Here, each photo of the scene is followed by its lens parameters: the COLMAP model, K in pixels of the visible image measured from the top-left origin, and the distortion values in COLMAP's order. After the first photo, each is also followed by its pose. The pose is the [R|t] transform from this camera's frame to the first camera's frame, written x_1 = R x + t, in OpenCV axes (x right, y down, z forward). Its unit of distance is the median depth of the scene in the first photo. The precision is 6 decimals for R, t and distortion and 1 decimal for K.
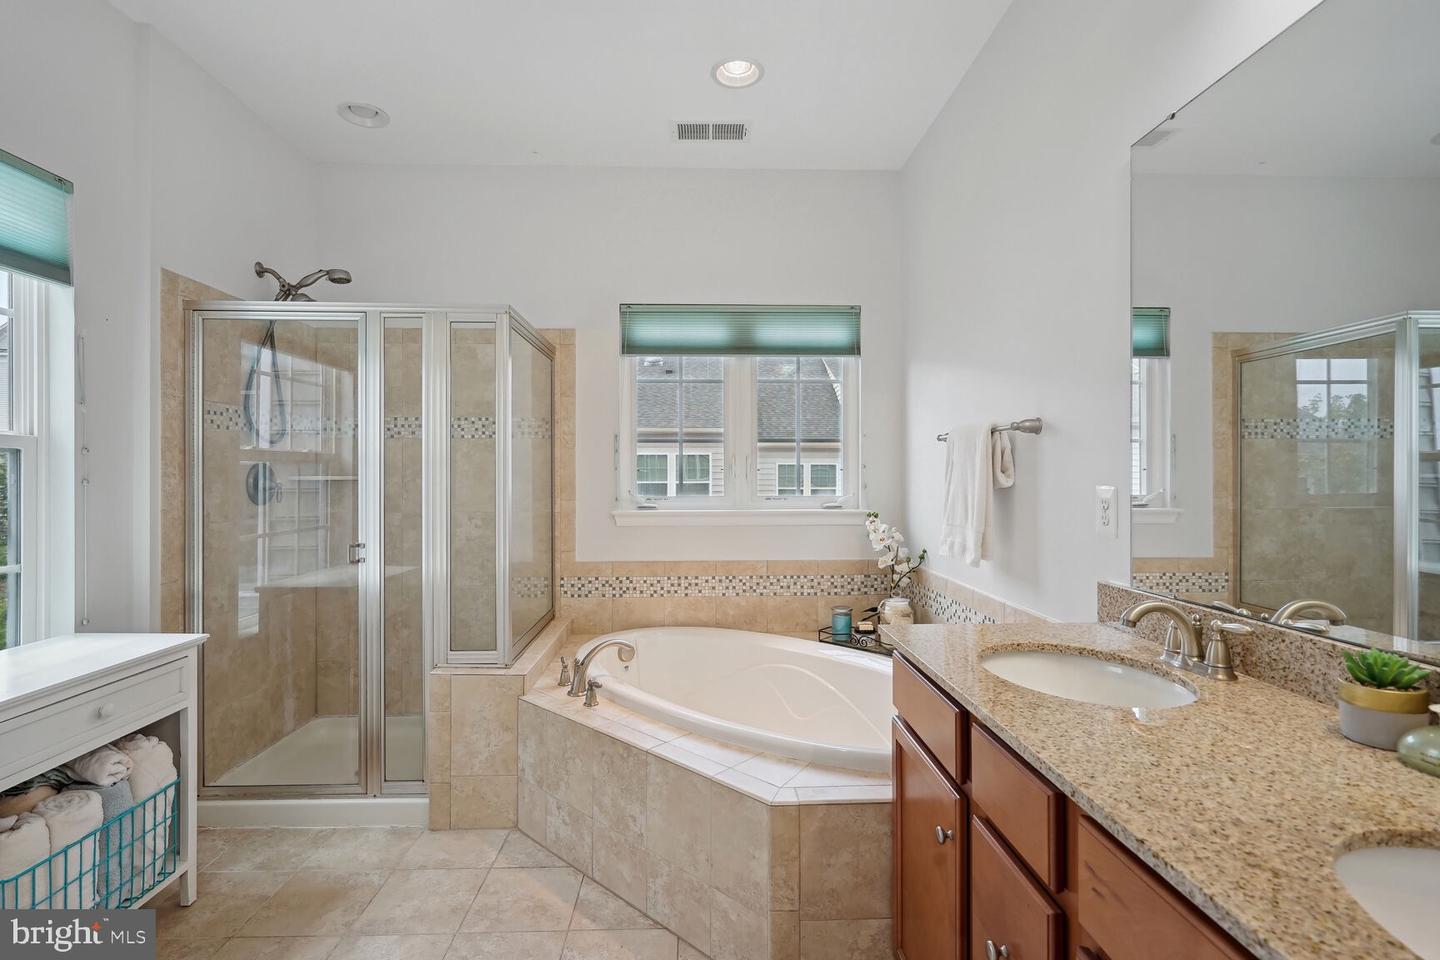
lens RADIAL K [[664.2, 0, 711.4], [0, 664.2, 474.9], [0, 0, 1]] dist [-0.003476, 0.000739]
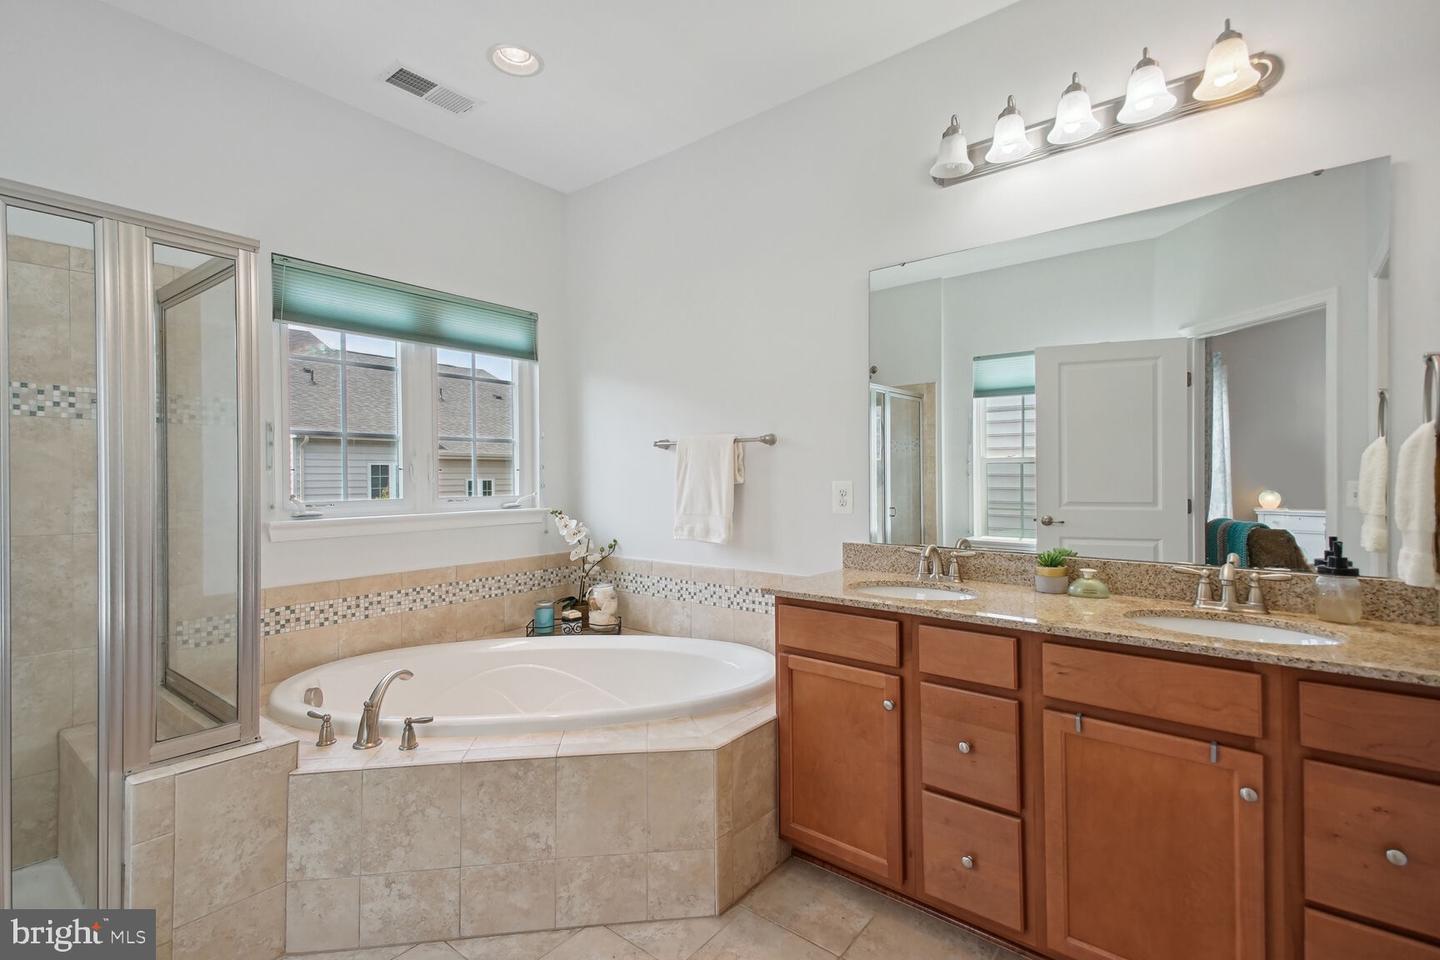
lens RADIAL K [[664.6, 0, 716.0], [0, 664.6, 474.9], [0, 0, 1]] dist [0.039329, -0.000643]
pose [[0.656659, -0.001527, 0.754186, -0.394826], [0.002961, 0.999995, -0.000554, 0.001730], [-0.754182, 0.002597, 0.656661, 0.099790]]
